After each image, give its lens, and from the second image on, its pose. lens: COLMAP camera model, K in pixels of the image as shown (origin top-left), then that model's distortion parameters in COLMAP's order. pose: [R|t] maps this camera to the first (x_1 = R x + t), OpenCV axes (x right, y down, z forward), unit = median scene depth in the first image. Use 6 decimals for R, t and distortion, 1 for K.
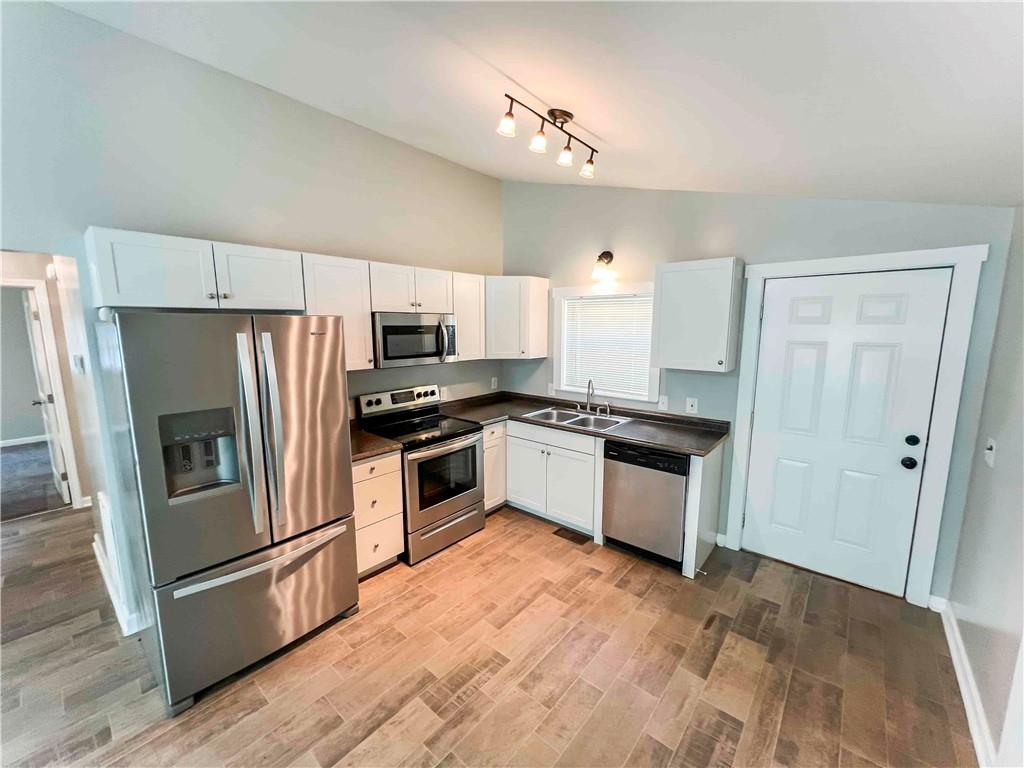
lens RADIAL K [[412.1, 0, 510.9], [0, 412.1, 384.9], [0, 0, 1]] dist [-0.000420, -0.000033]
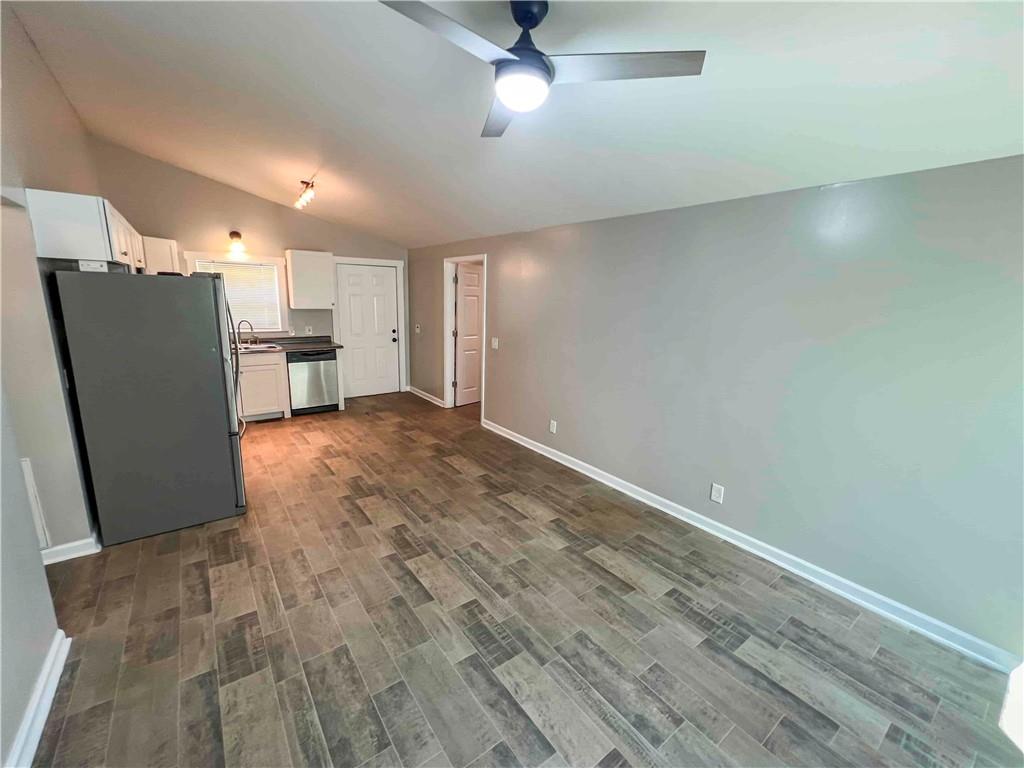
lens RADIAL K [[421.6, 0, 512.0], [0, 421.6, 385.0], [0, 0, 1]] dist [-0.001067, -0.000081]
pose [[0.225883, -0.202834, 0.952804, -1.193108], [0.105495, 0.977424, 0.183065, 0.041044], [-0.968425, 0.059165, 0.242182, -0.303491]]
